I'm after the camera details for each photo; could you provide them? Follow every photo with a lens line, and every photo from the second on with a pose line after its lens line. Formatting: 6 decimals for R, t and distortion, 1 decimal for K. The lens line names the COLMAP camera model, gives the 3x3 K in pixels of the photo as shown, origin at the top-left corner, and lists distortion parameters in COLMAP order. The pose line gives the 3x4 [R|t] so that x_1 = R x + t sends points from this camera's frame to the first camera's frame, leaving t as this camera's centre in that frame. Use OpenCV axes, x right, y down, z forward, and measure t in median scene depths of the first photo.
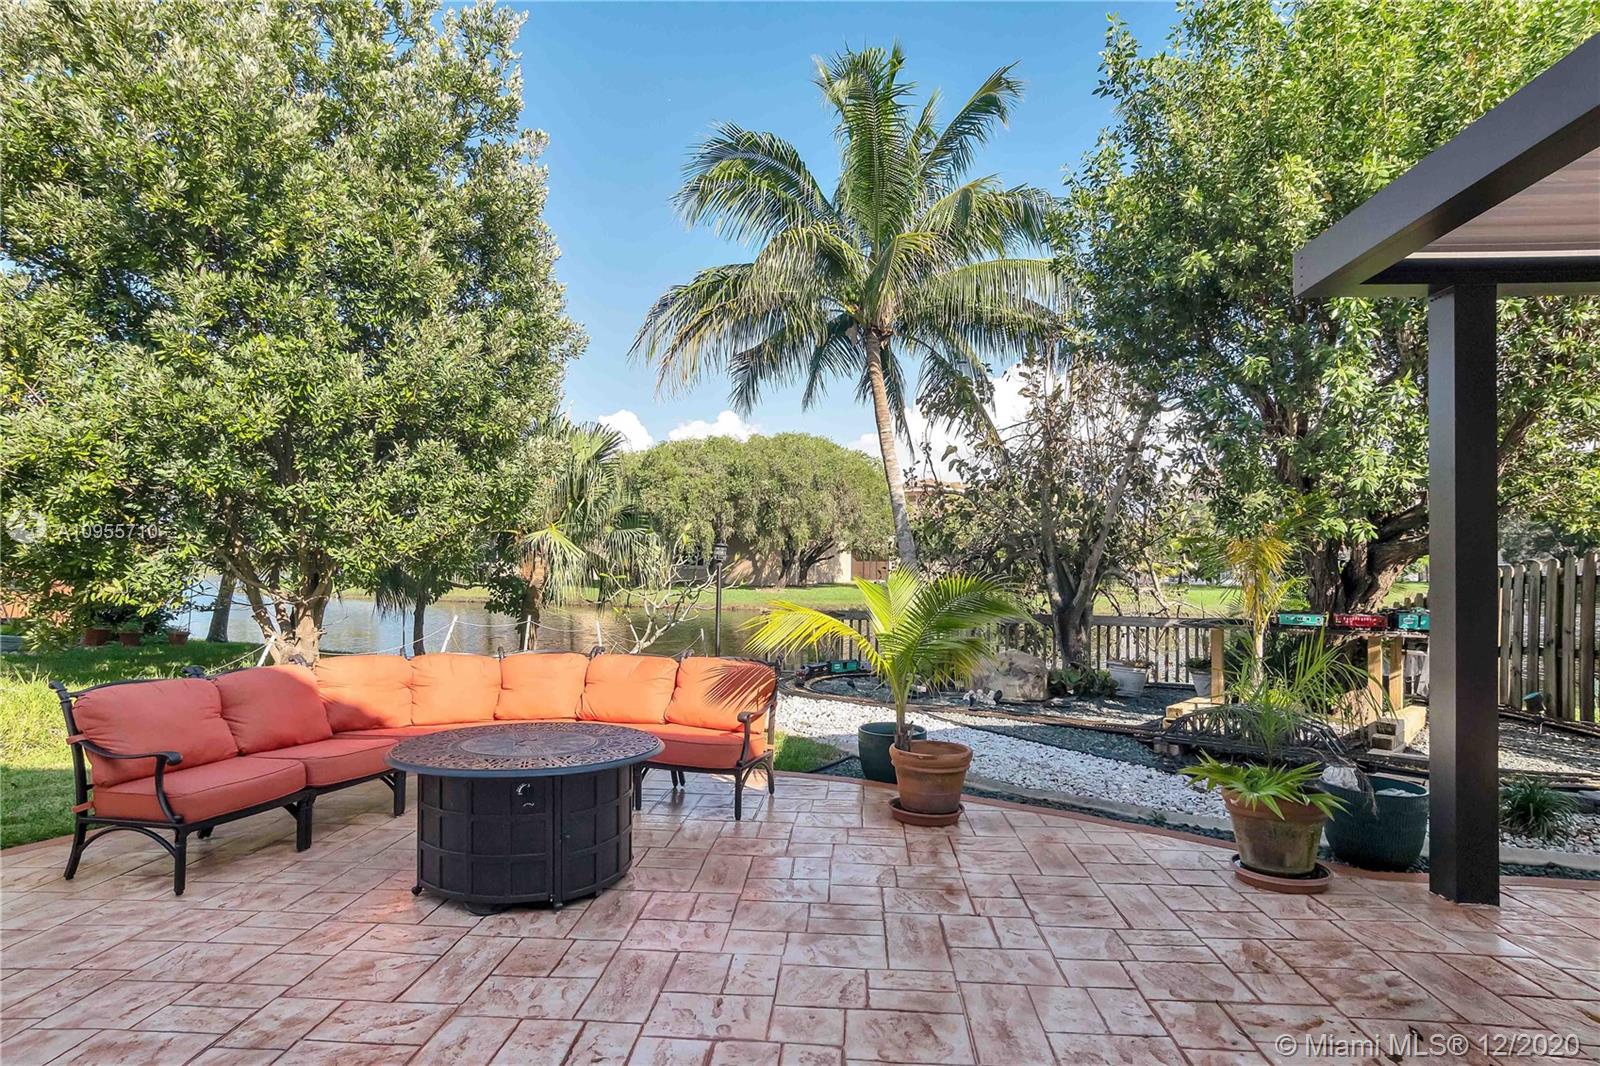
lens RADIAL K [[882.7, 0, 796.7], [0, 882.7, 566.3], [0, 0, 1]] dist [-0.000652, -0.000297]
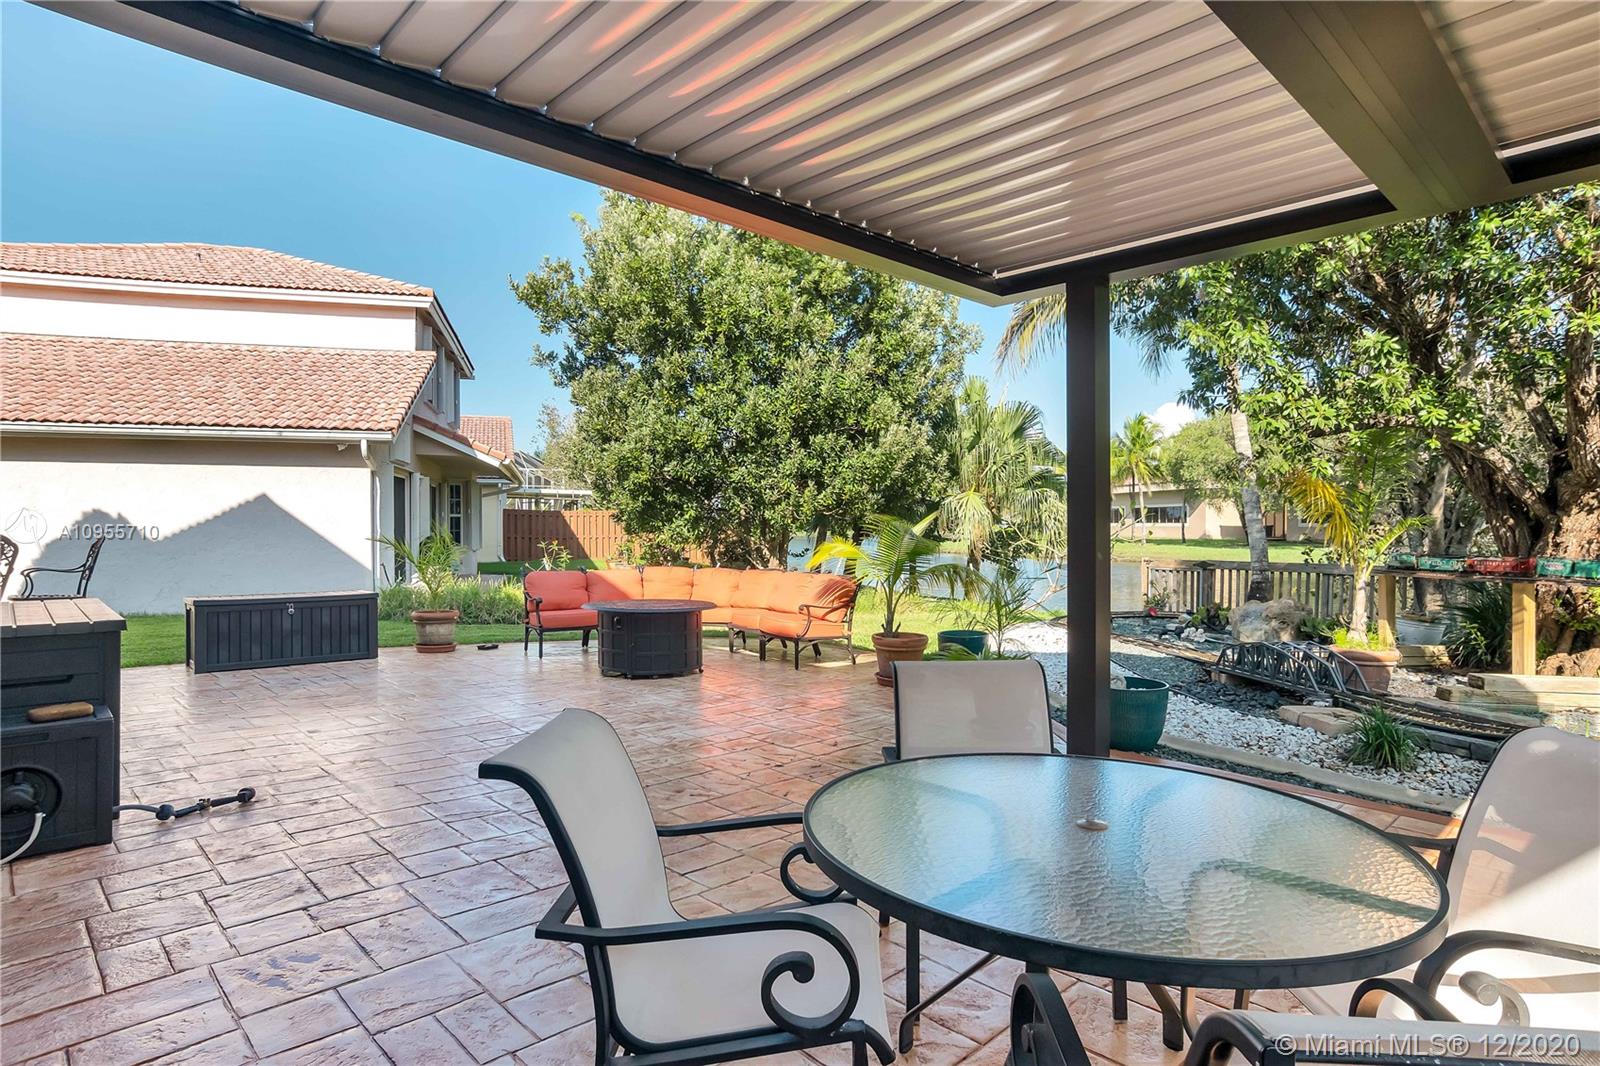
lens RADIAL K [[875.2, 0, 800.0], [0, 875.2, 533.0], [0, 0, 1]] dist [0.000854, -0.000082]
pose [[0.743284, -0.006154, -0.668948, 0.632540], [0.009639, 0.999952, 0.001510, 0.018870], [0.668907, -0.007570, 0.743308, -0.114380]]
